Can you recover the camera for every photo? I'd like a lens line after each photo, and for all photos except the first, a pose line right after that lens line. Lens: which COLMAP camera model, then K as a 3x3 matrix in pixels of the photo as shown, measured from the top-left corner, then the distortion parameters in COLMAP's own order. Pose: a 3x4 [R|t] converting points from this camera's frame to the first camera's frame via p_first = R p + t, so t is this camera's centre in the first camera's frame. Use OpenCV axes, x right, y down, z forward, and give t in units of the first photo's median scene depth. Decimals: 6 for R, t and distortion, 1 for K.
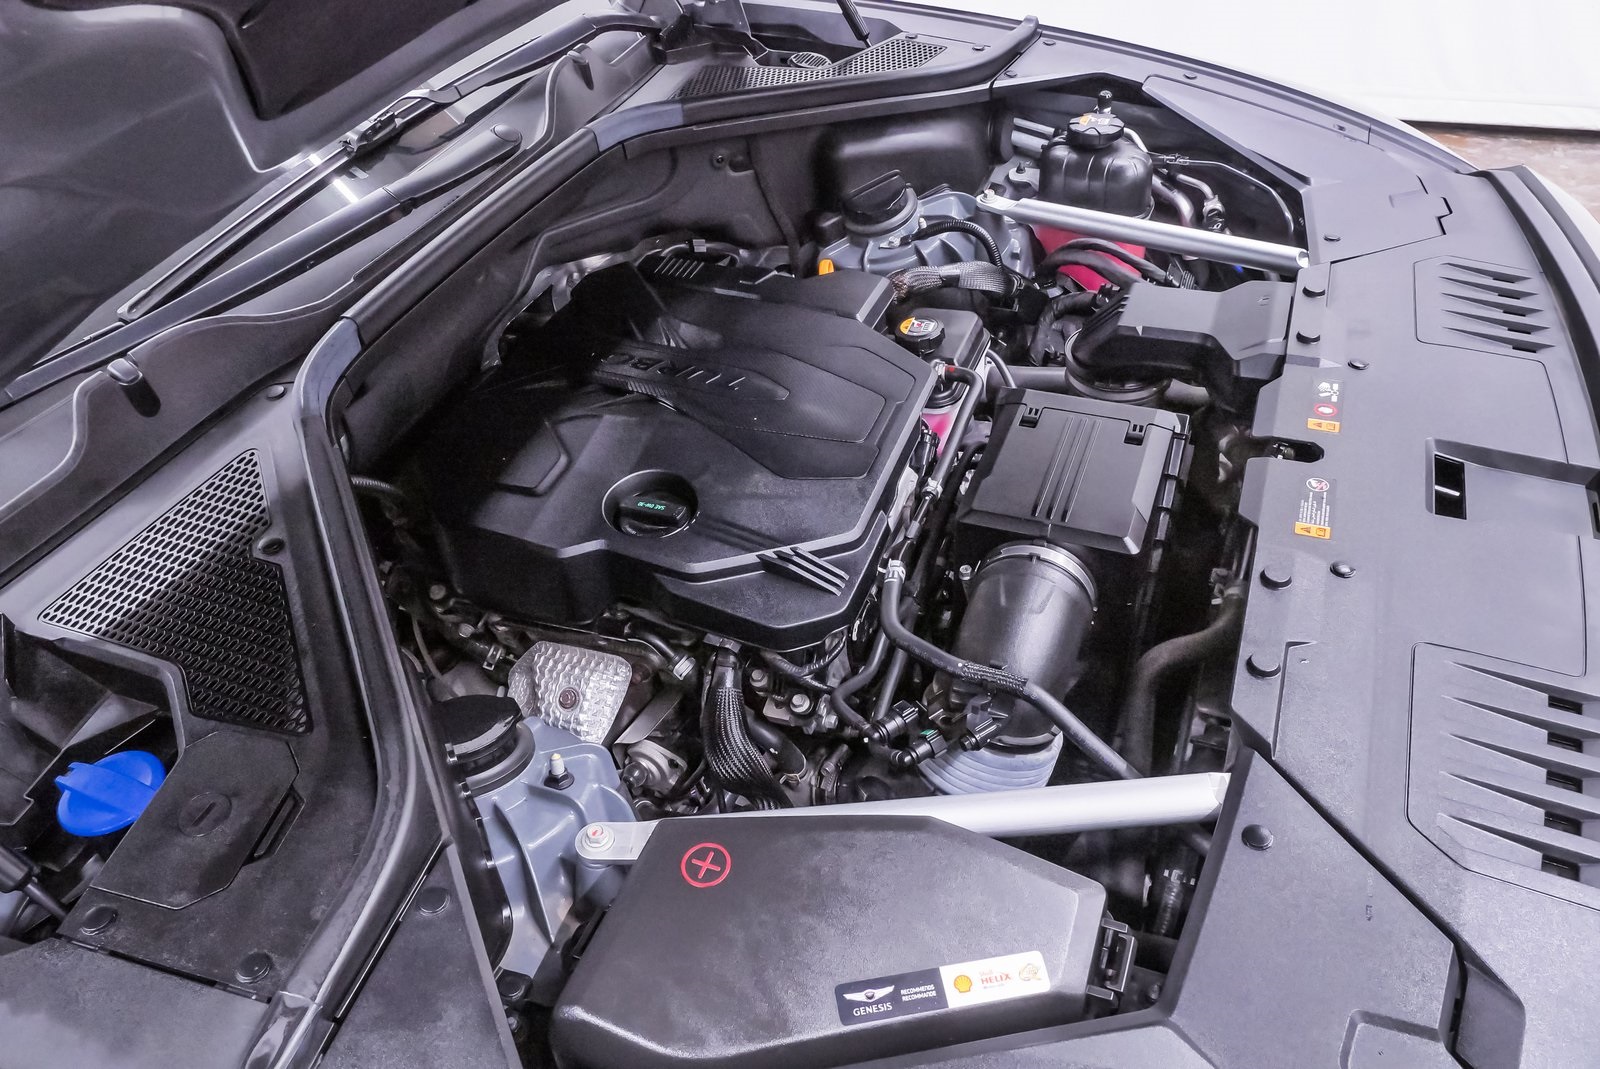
lens RADIAL K [[1169.5, 0, 800.0], [0, 1169.5, 534.5], [0, 0, 1]] dist [-0.048906, 0.027635]
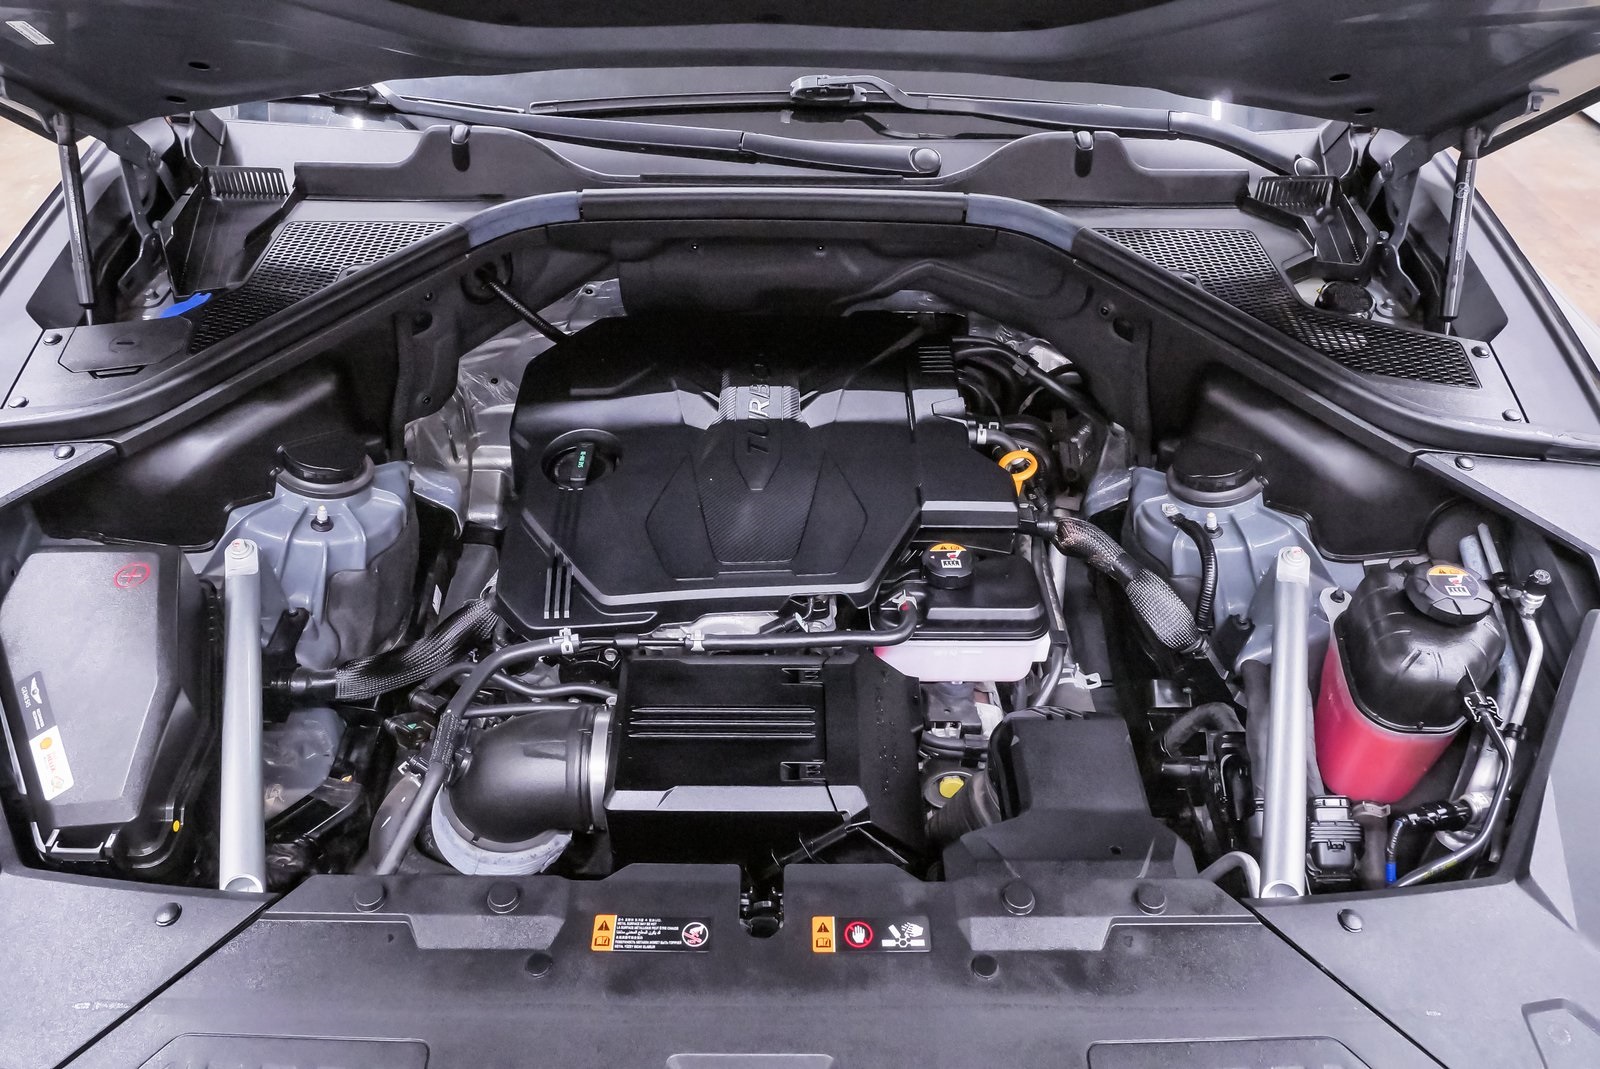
lens RADIAL K [[1169.5, 0, 800.0], [0, 1169.5, 534.5], [0, 0, 1]] dist [-0.048906, 0.027635]
pose [[0.376025, 0.687298, -0.621471, 0.727480], [-0.637193, 0.678741, 0.365096, -0.536835], [0.672748, 0.258711, 0.693165, 0.370010]]
